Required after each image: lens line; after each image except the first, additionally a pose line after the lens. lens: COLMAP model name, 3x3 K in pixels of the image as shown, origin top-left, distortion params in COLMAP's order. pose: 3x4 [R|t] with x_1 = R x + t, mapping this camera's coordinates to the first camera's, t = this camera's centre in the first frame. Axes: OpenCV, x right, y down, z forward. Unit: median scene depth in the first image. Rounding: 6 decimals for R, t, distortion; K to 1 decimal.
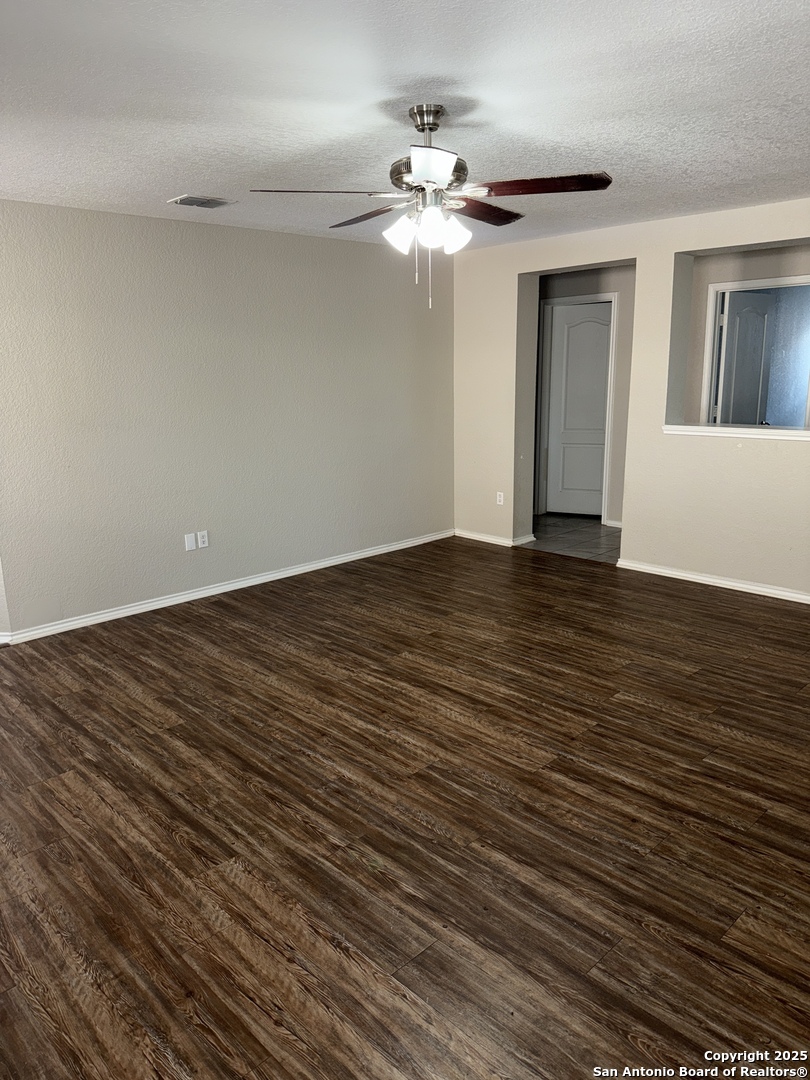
lens RADIAL K [[757.2, 0, 399.3], [0, 757.2, 531.3], [0, 0, 1]] dist [0.052263, -0.053632]
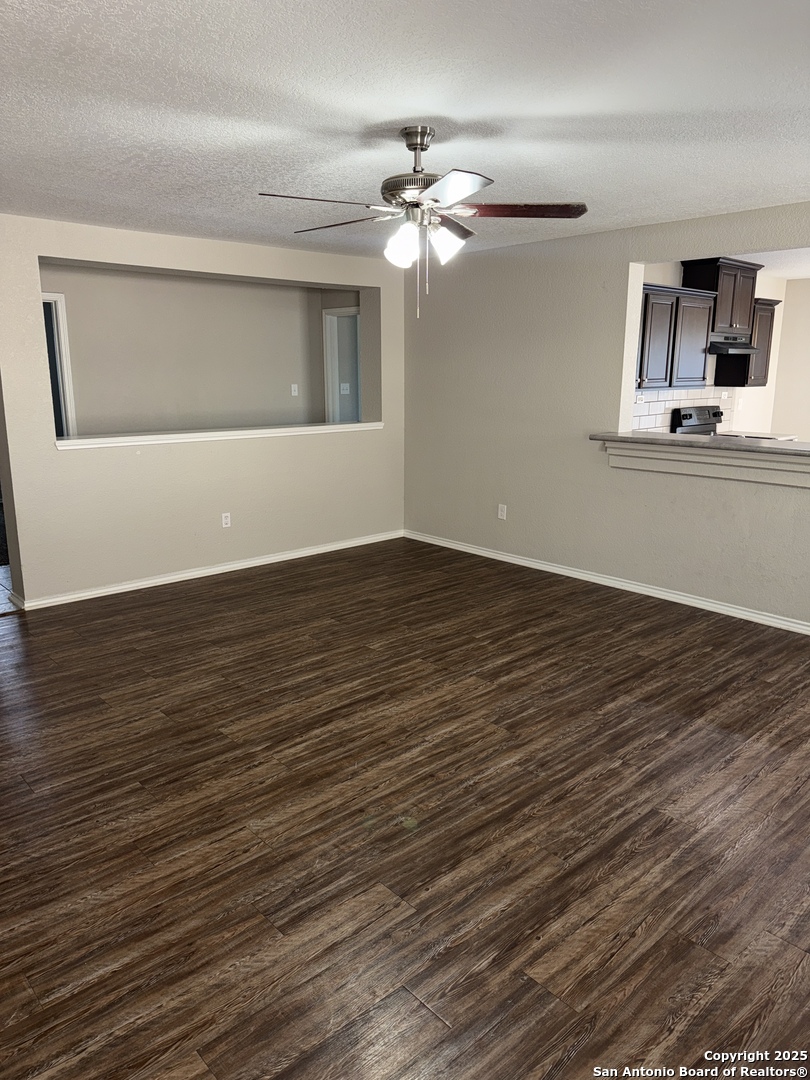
lens RADIAL K [[757.2, 0, 407.1], [0, 757.2, 521.0], [0, 0, 1]] dist [0.052263, -0.053632]
pose [[0.038287, -0.182051, 0.982543, -0.934198], [0.219734, 0.960731, 0.169447, -0.183962], [-0.974808, 0.209411, 0.076786, 0.890106]]
